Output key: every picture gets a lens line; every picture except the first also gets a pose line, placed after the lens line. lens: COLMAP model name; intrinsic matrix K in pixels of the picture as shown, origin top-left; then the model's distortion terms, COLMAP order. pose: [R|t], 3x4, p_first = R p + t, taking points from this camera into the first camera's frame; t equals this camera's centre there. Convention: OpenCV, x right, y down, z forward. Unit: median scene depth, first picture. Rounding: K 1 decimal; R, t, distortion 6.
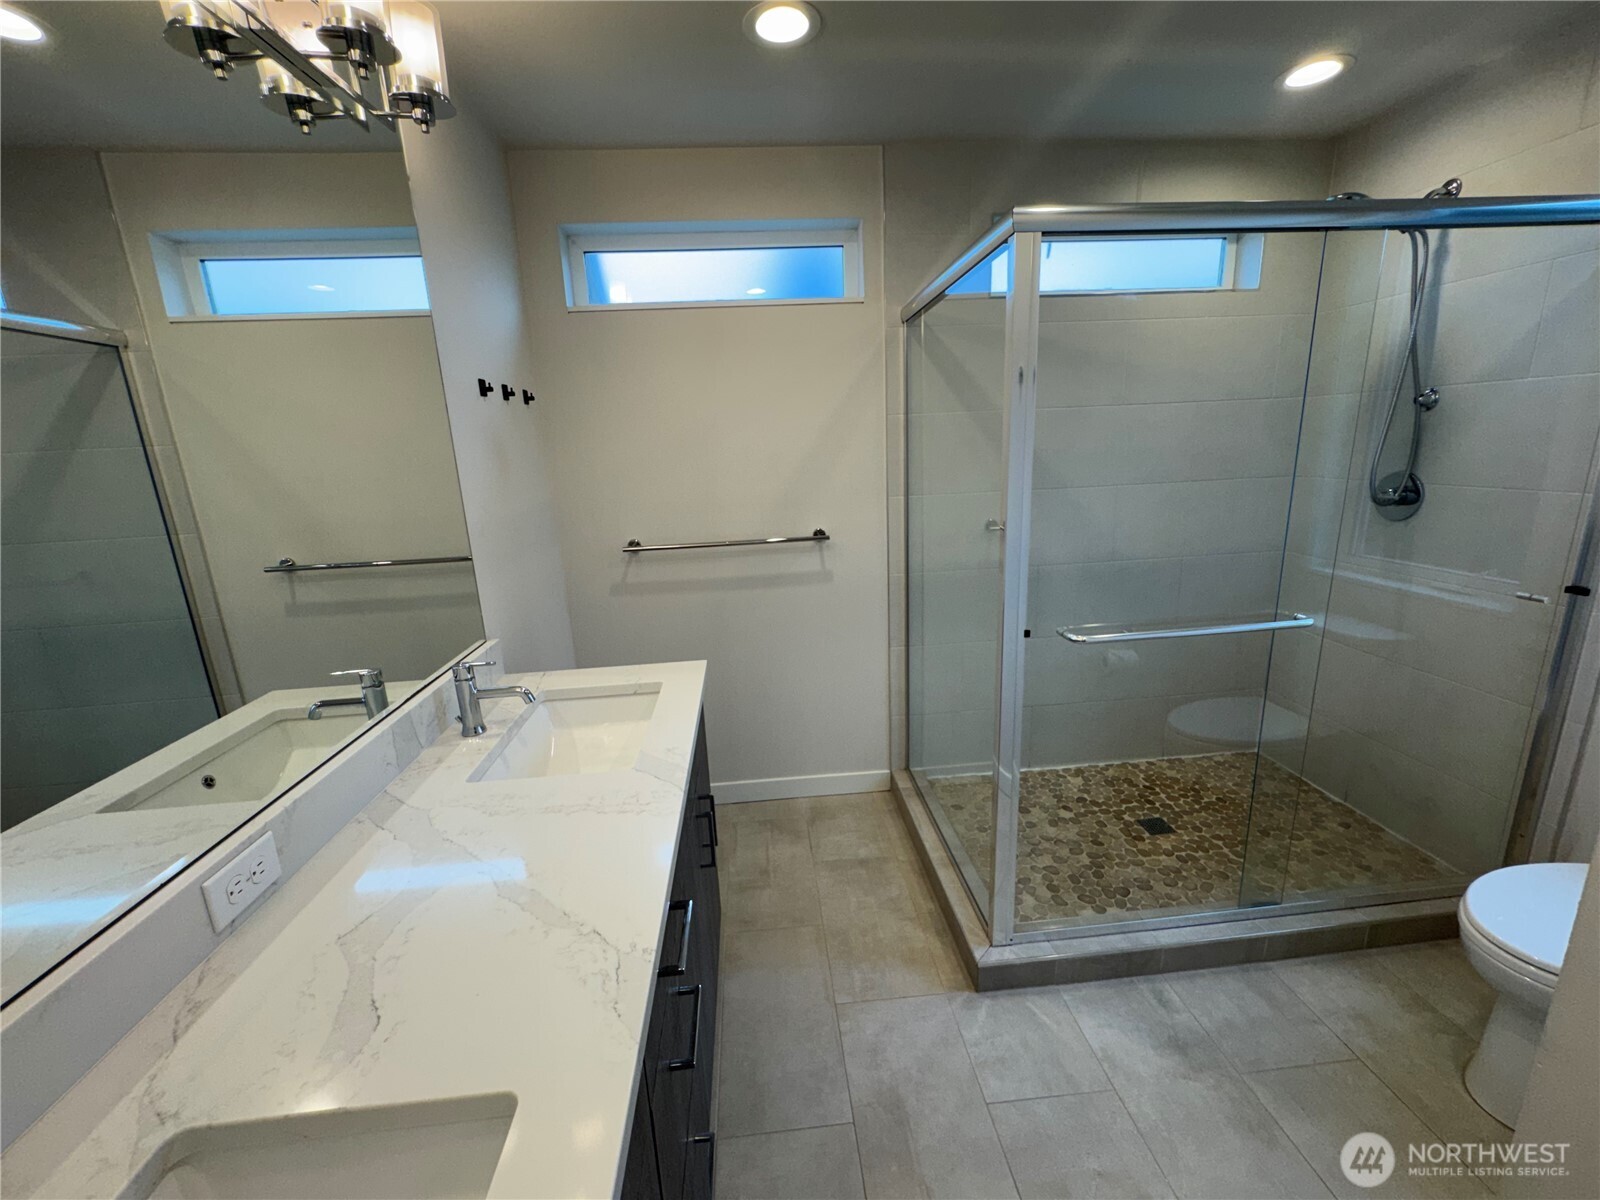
lens RADIAL K [[638.9, 0, 801.3], [0, 638.9, 599.7], [0, 0, 1]] dist [-0.004544, 0.000891]
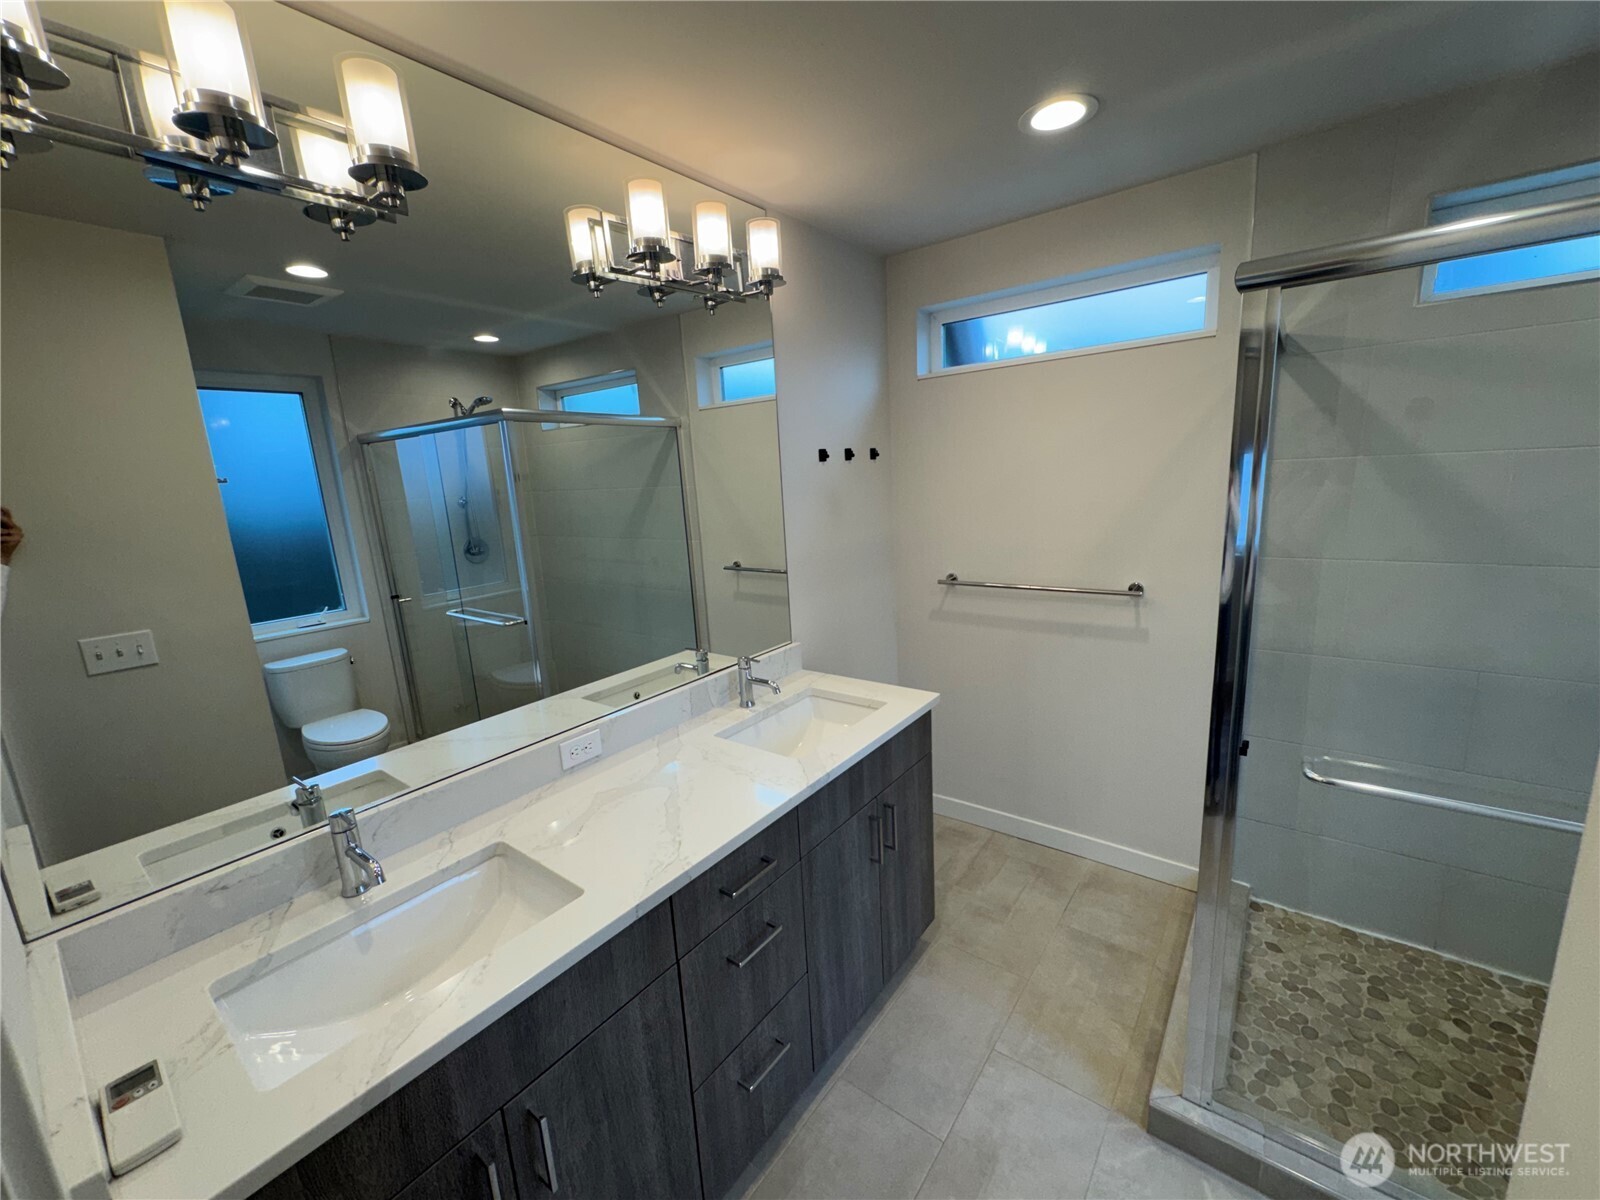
lens RADIAL K [[638.9, 0, 801.3], [0, 638.9, 599.7], [0, 0, 1]] dist [-0.004544, 0.000891]
pose [[0.739904, 0.134619, -0.659105, 0.328968], [-0.136674, 0.989420, 0.048656, -0.076607], [0.658682, 0.054081, 0.750475, -0.016244]]
